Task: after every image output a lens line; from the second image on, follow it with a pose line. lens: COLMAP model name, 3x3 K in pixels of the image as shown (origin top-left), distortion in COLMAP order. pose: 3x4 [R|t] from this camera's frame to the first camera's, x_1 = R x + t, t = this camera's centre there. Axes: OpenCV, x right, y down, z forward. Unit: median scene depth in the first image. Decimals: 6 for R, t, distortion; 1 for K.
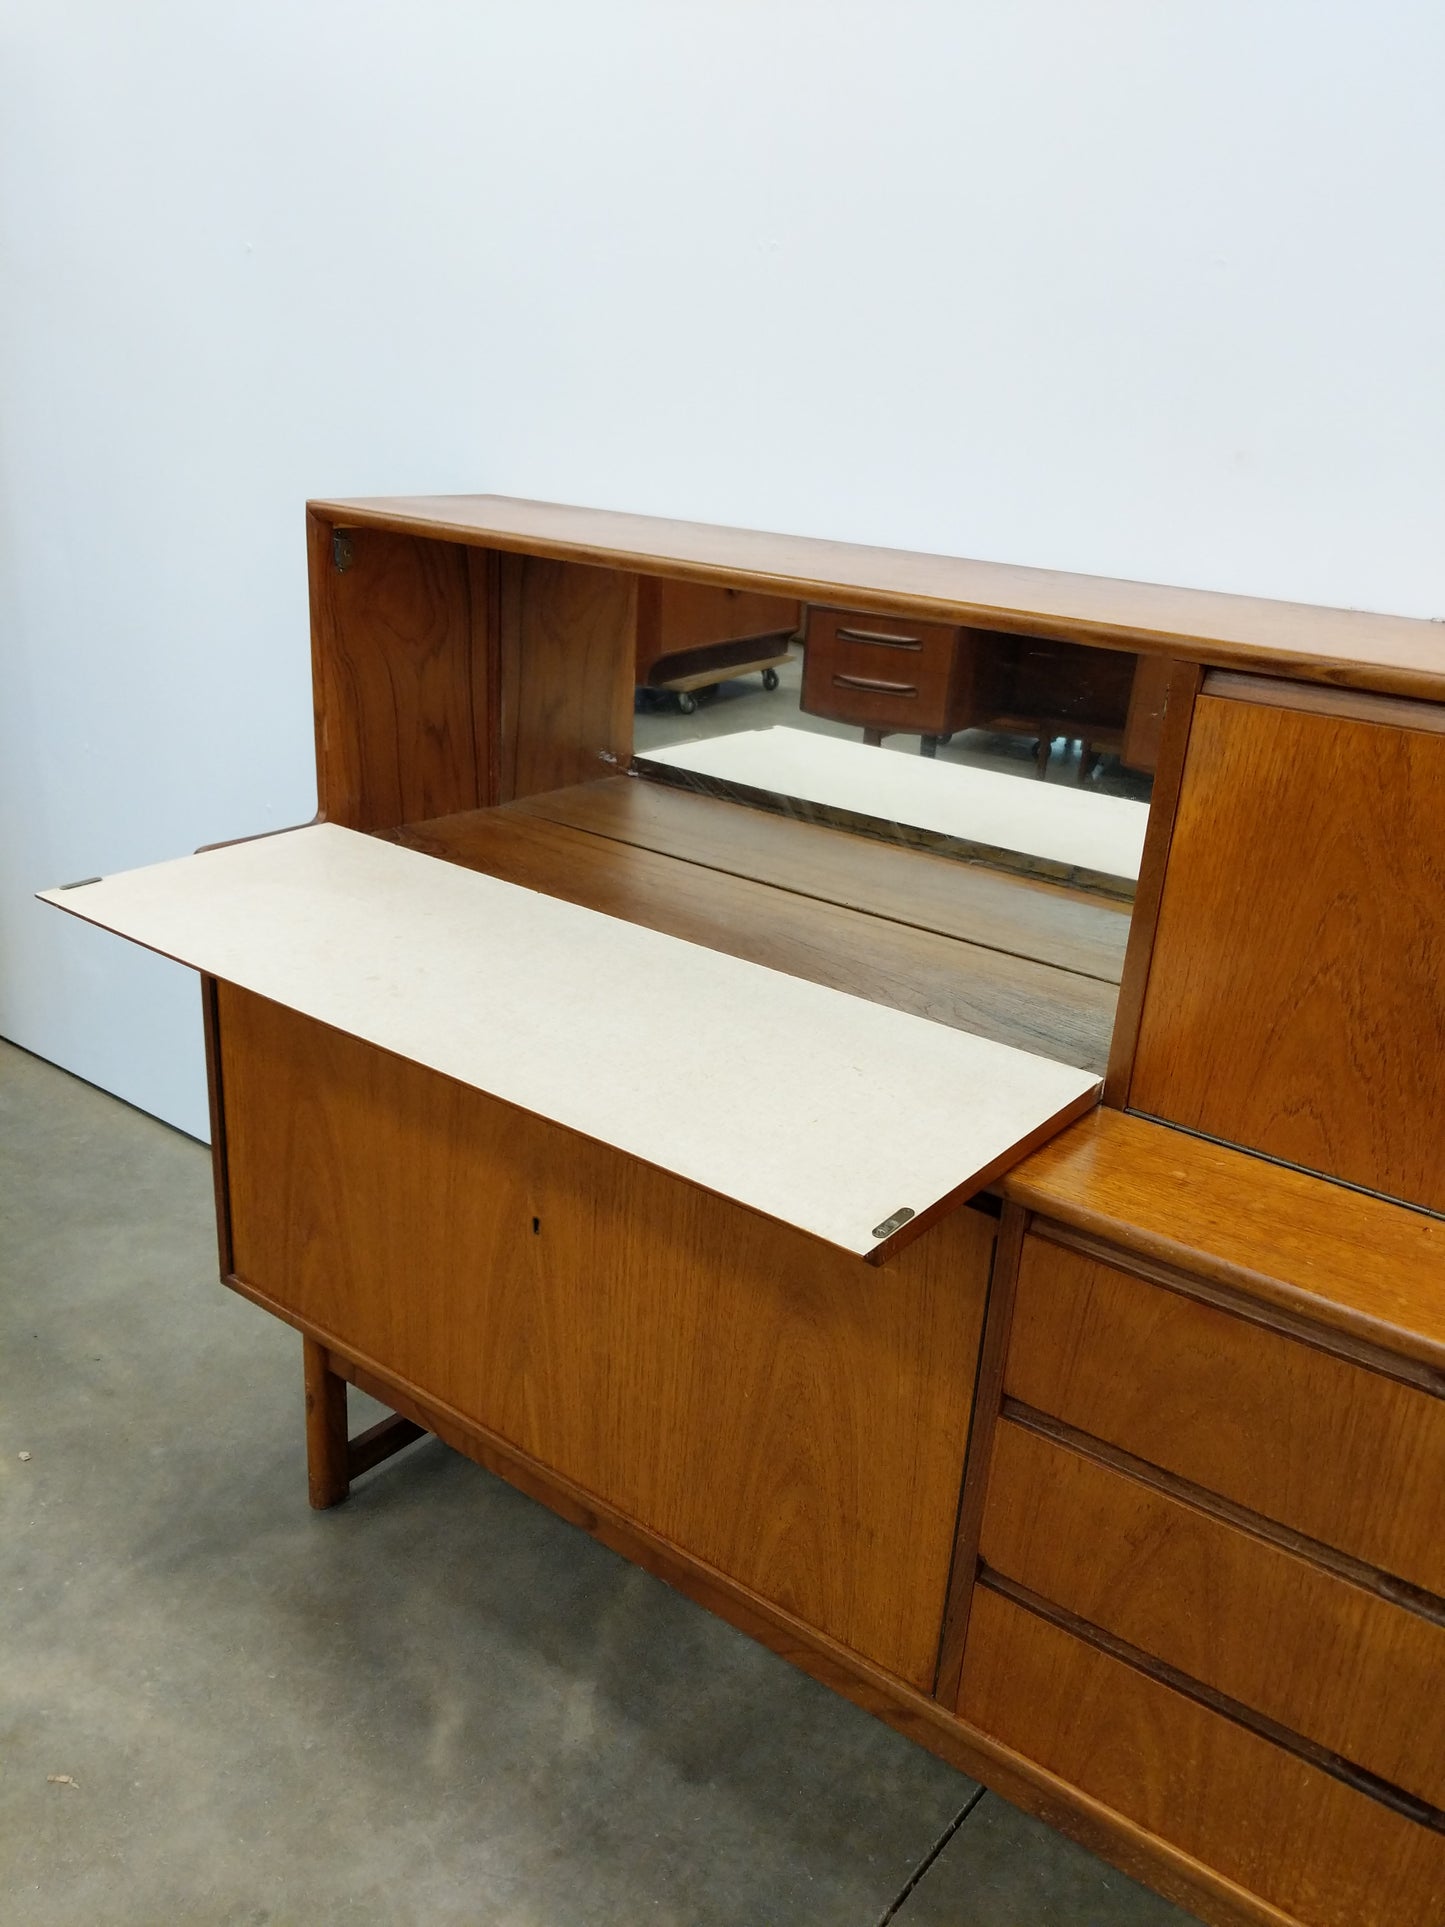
lens RADIAL K [[1540.5, 0, 713.6], [0, 1540.5, 963.7], [0, 0, 1]] dist [0.072401, -0.138312]
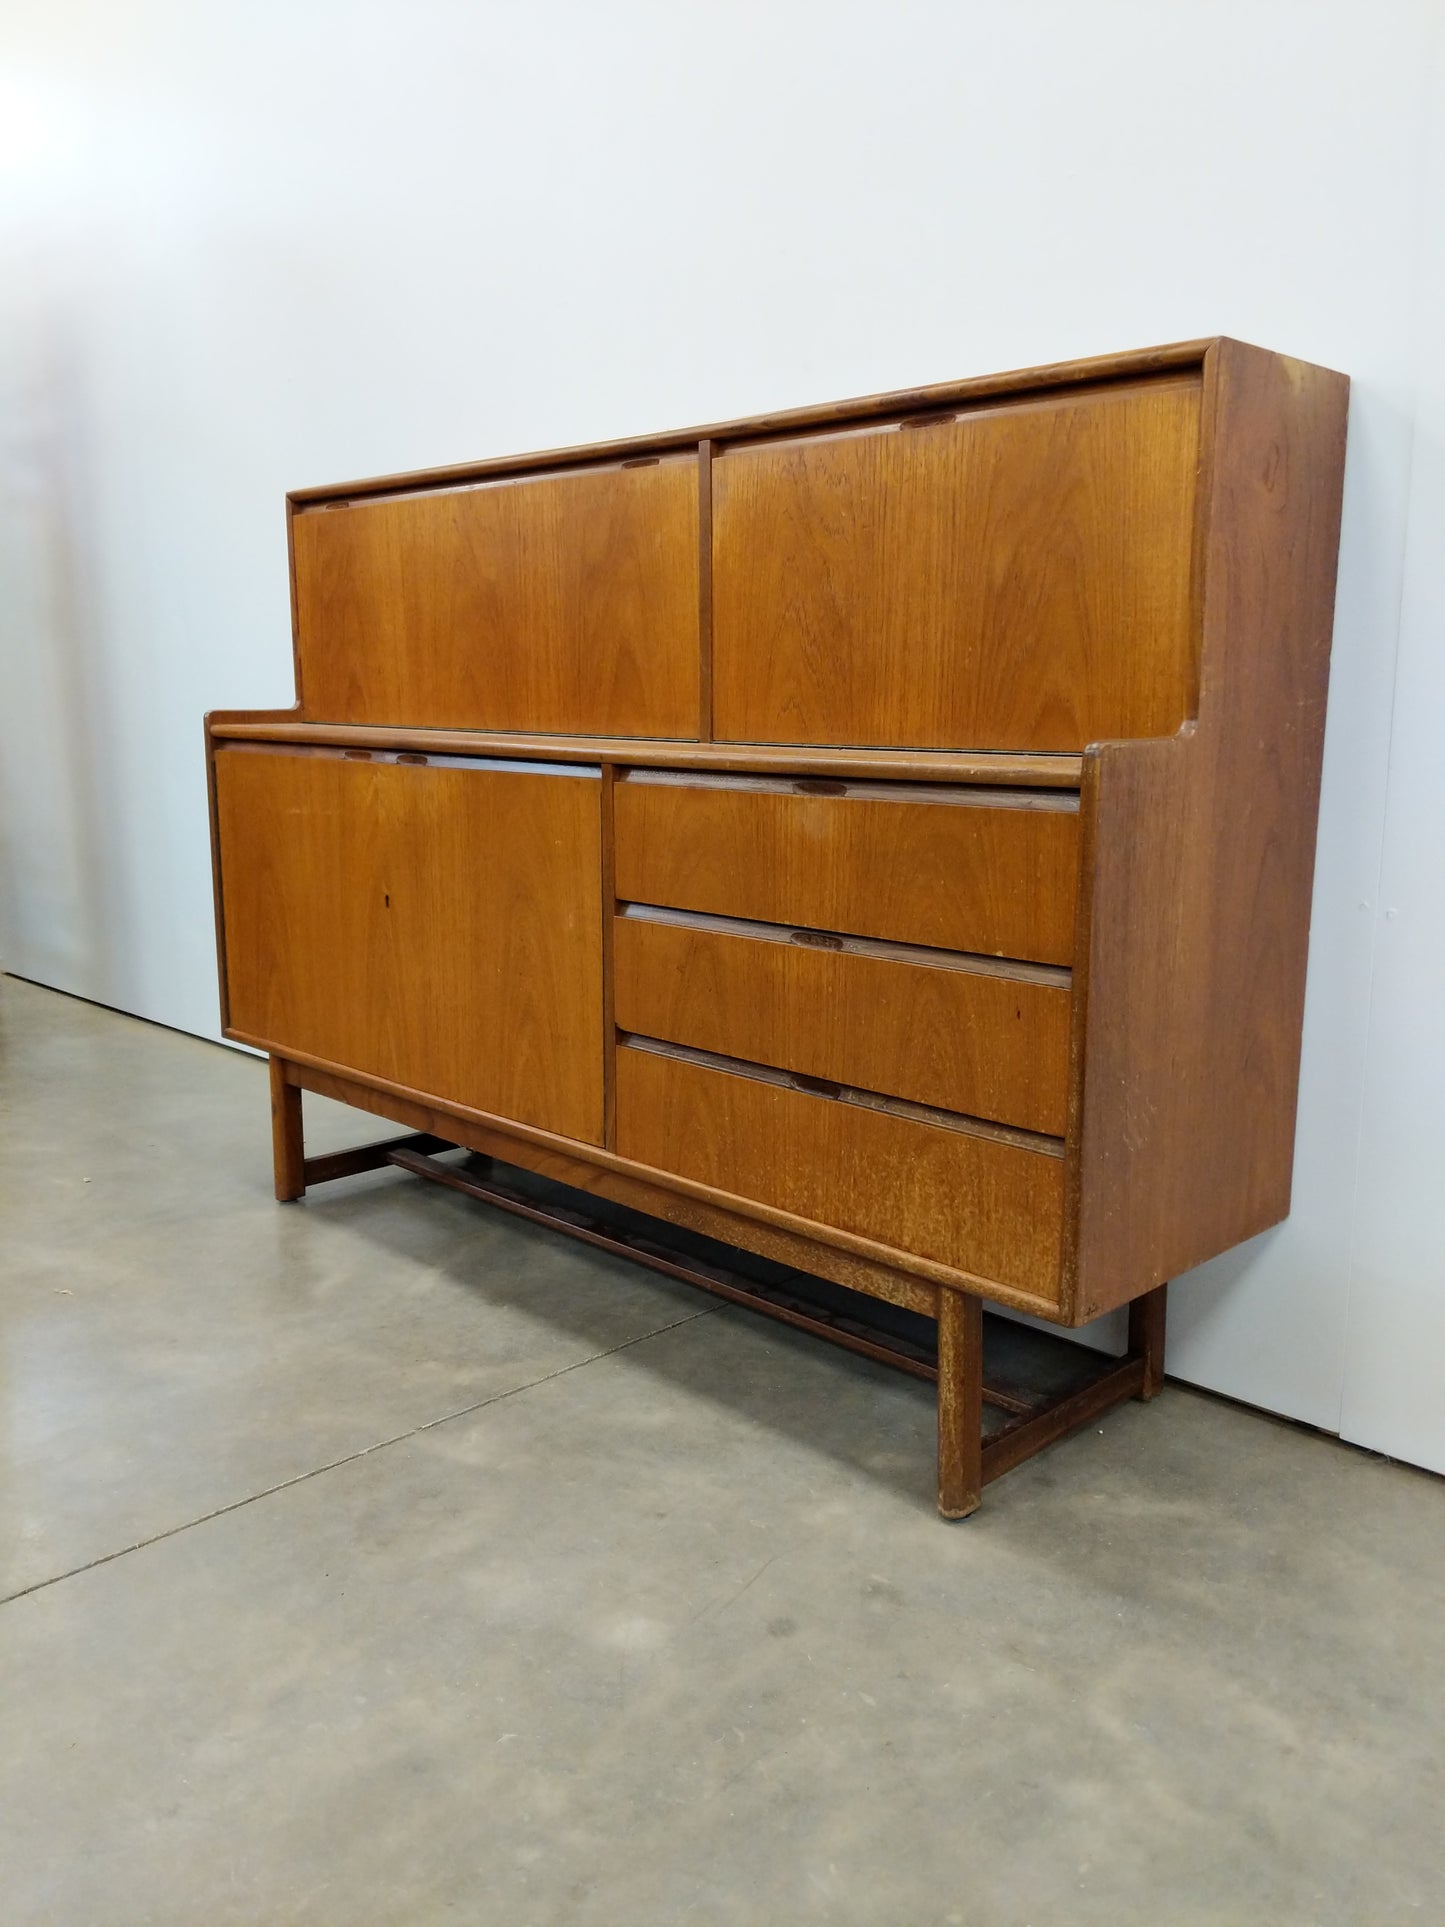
lens RADIAL K [[1540.5, 0, 707.0], [0, 1540.5, 967.1], [0, 0, 1]] dist [0.072401, -0.138312]
pose [[0.989473, -0.028590, -0.141867, 0.436627], [0.001446, 0.982195, -0.187857, 0.559662], [0.144712, 0.185674, 0.971897, -0.428633]]
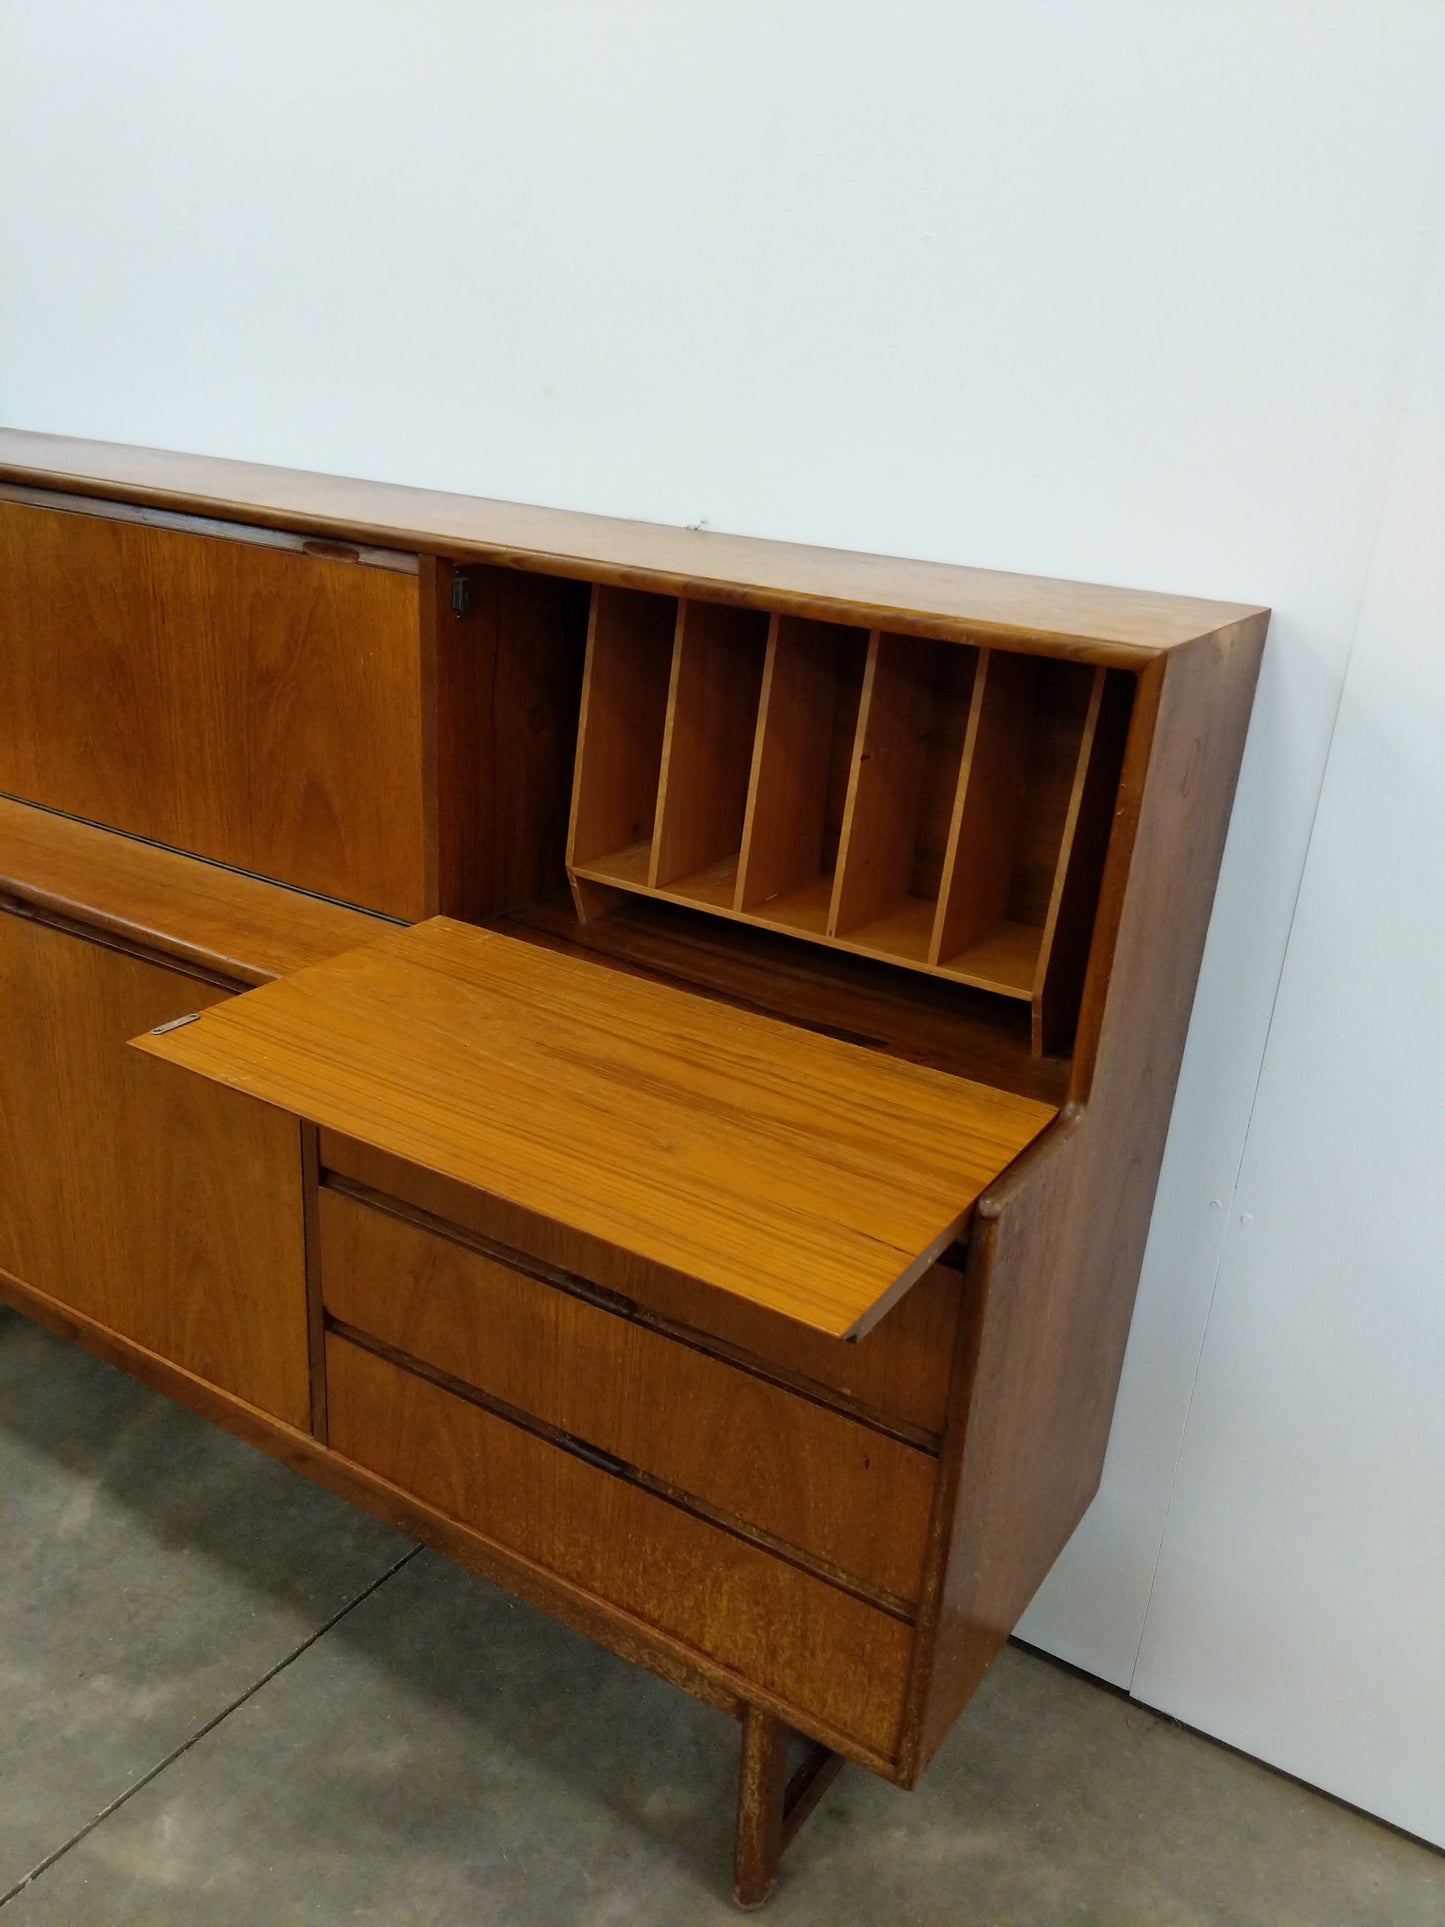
lens RADIAL K [[1540.5, 0, 736.4], [0, 1540.5, 976.9], [0, 0, 1]] dist [0.072401, -0.138312]
pose [[0.994774, -0.025353, 0.098900, 0.345164], [0.022724, 0.999360, 0.027625, 0.090628], [-0.099537, -0.025233, 0.994714, -0.203815]]
